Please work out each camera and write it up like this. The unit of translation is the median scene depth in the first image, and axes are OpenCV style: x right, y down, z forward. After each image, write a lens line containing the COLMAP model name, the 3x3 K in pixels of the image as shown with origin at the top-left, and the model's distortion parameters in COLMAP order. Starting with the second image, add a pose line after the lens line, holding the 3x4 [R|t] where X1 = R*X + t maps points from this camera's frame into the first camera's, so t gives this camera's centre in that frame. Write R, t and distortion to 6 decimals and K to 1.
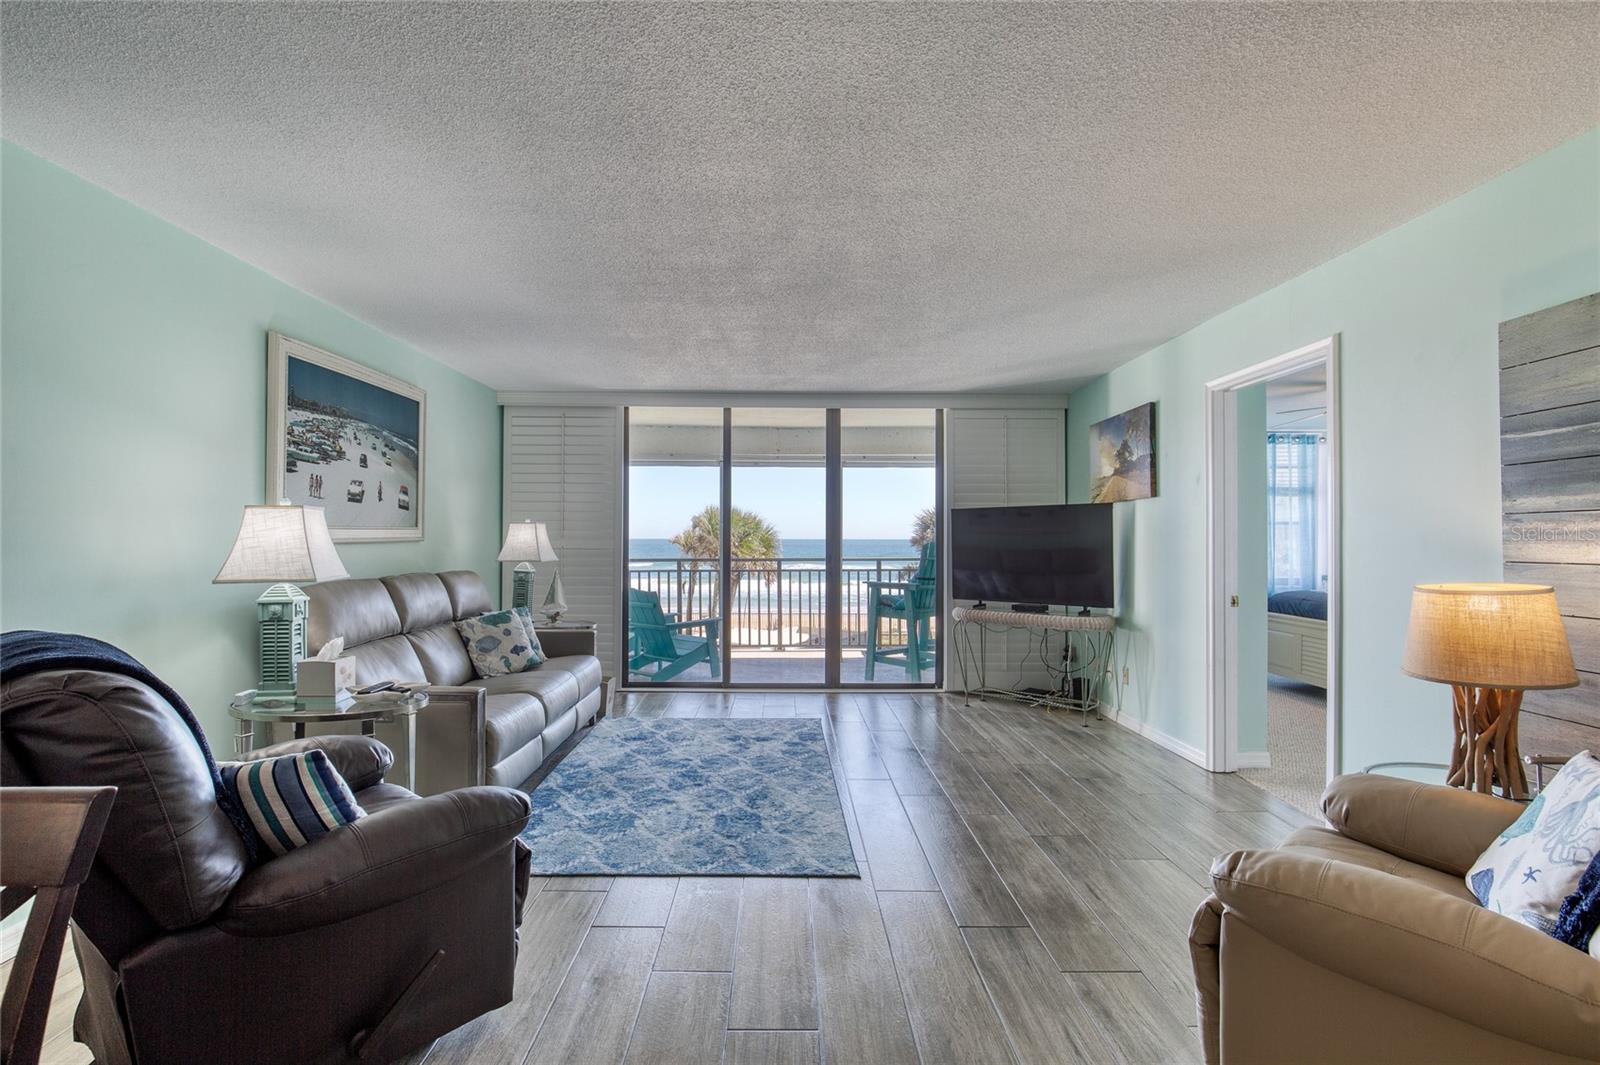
lens RADIAL K [[731.2, 0, 773.2], [0, 731.2, 536.6], [0, 0, 1]] dist [-0.020613, 0.006572]
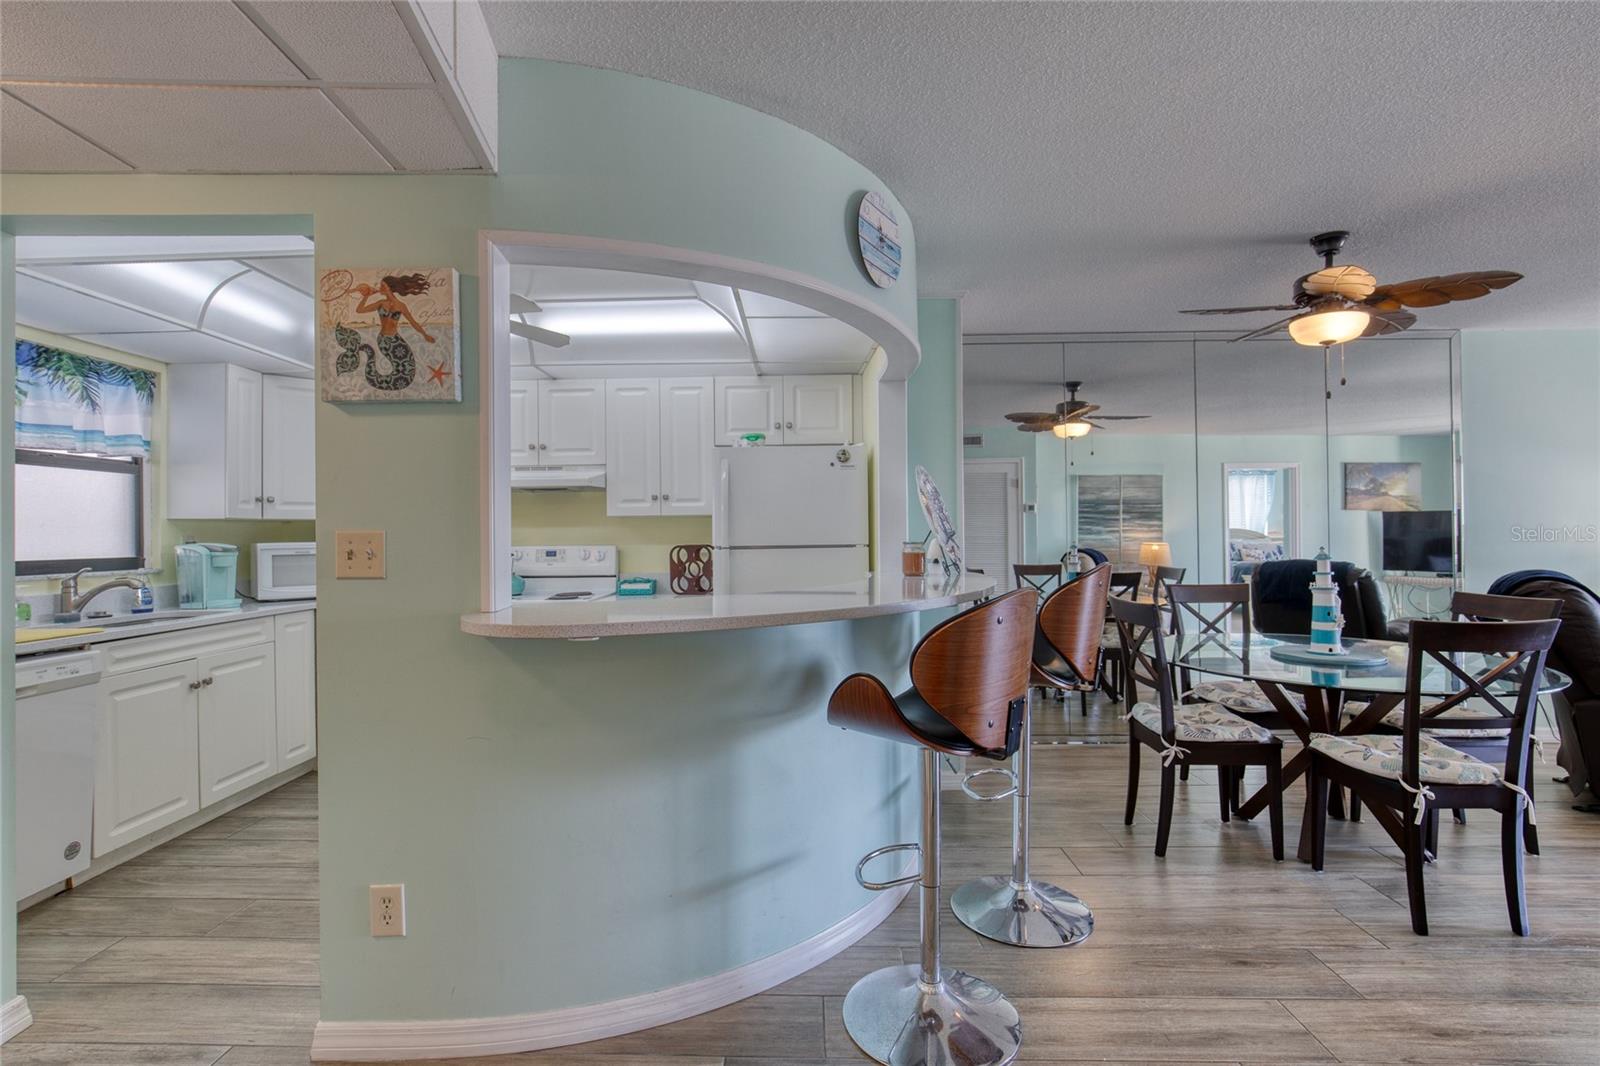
lens RADIAL K [[731.2, 0, 786.5], [0, 731.2, 534.8], [0, 0, 1]] dist [-0.020613, 0.006572]
pose [[-0.021313, -0.000797, -0.999773, 0.555214], [0.009637, 0.999953, -0.001002, -0.001764], [0.999726, -0.009656, -0.021305, -0.564016]]
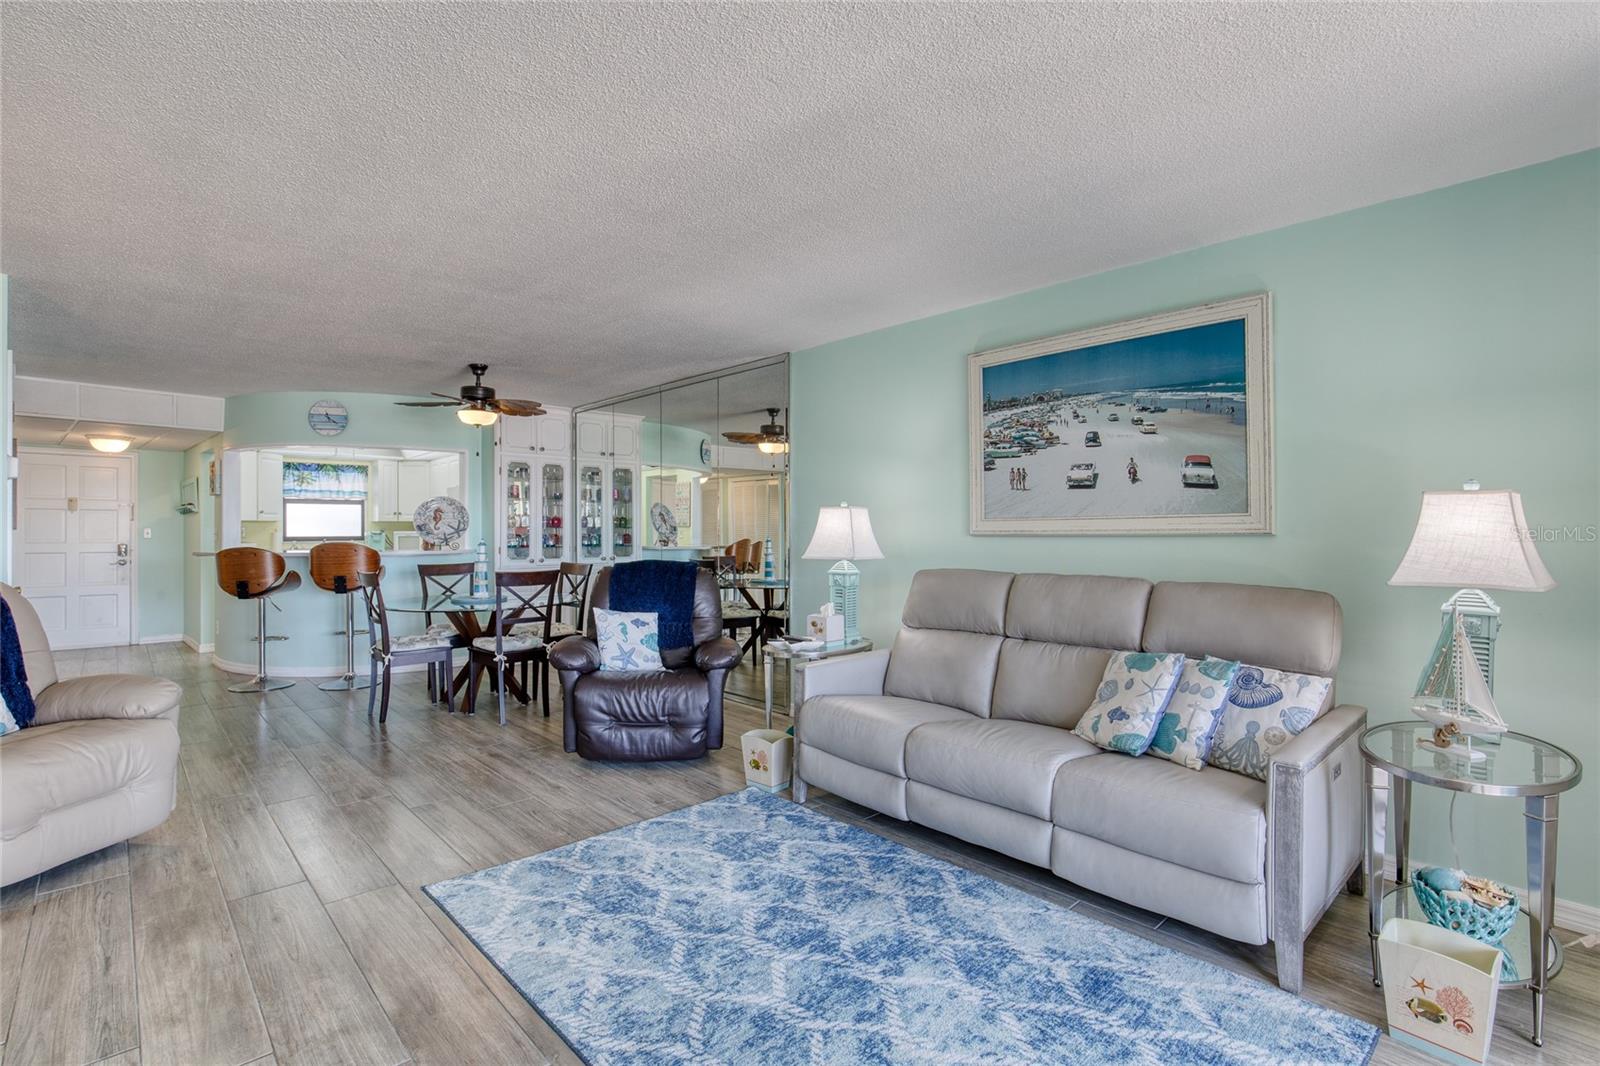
lens RADIAL K [[731.2, 0, 787.8], [0, 731.2, 542.0], [0, 0, 1]] dist [-0.020613, 0.006572]
pose [[-0.721302, 0.010672, -0.692539, 0.308434], [0.000859, 0.999894, 0.014514, 0.003914], [0.692620, 0.009874, -0.721235, 1.460832]]
